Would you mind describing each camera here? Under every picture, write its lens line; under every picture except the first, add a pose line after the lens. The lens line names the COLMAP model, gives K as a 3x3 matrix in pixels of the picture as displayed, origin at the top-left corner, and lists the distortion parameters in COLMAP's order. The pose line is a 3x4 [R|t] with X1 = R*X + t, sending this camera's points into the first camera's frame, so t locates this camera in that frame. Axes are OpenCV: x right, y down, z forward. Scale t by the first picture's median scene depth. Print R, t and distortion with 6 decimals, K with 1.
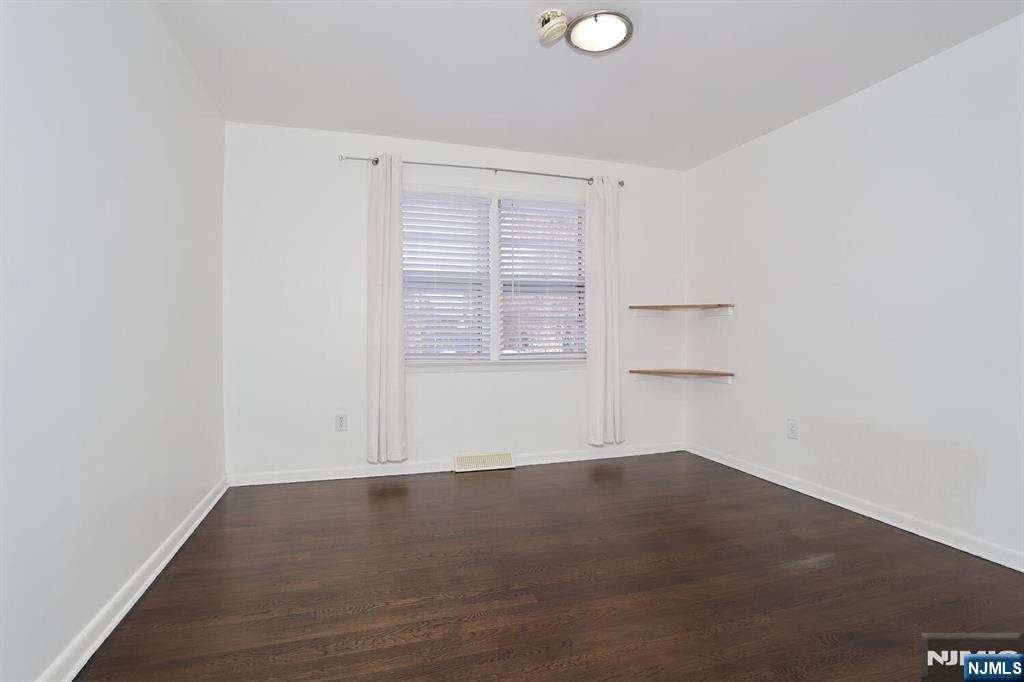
lens RADIAL K [[504.3, 0, 508.0], [0, 504.3, 336.0], [0, 0, 1]] dist [-0.075491, 0.038458]
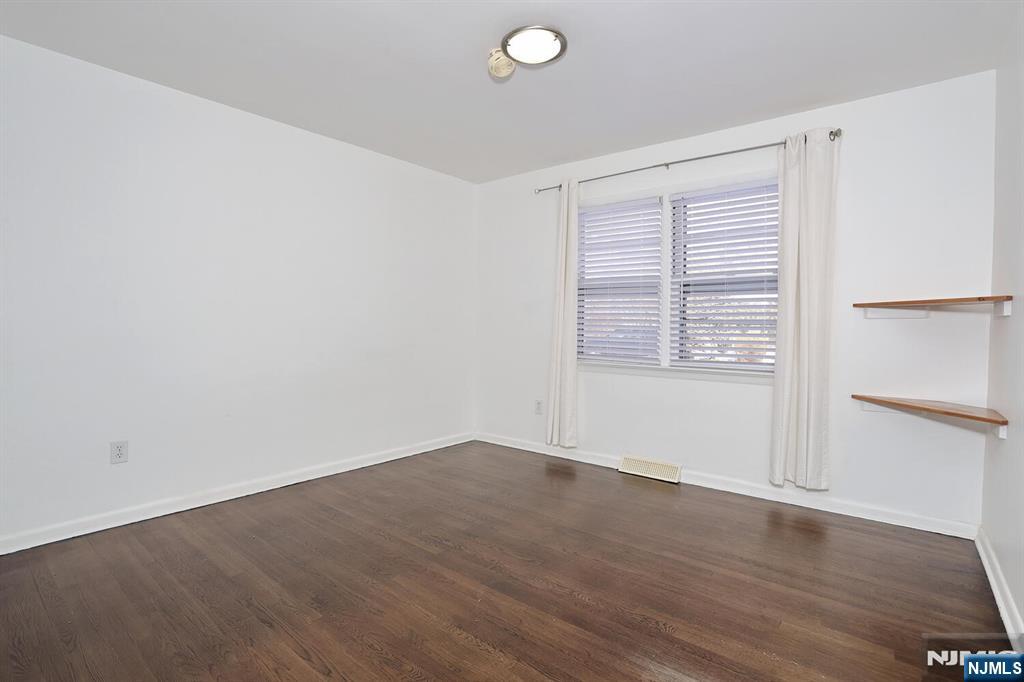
lens RADIAL K [[504.3, 0, 508.0], [0, 504.3, 336.0], [0, 0, 1]] dist [-0.075491, 0.038458]
pose [[0.545736, 0.022917, -0.837644, 0.784434], [-0.018868, 0.999709, 0.015059, -0.022076], [0.837745, 0.007587, 0.546009, 0.308270]]
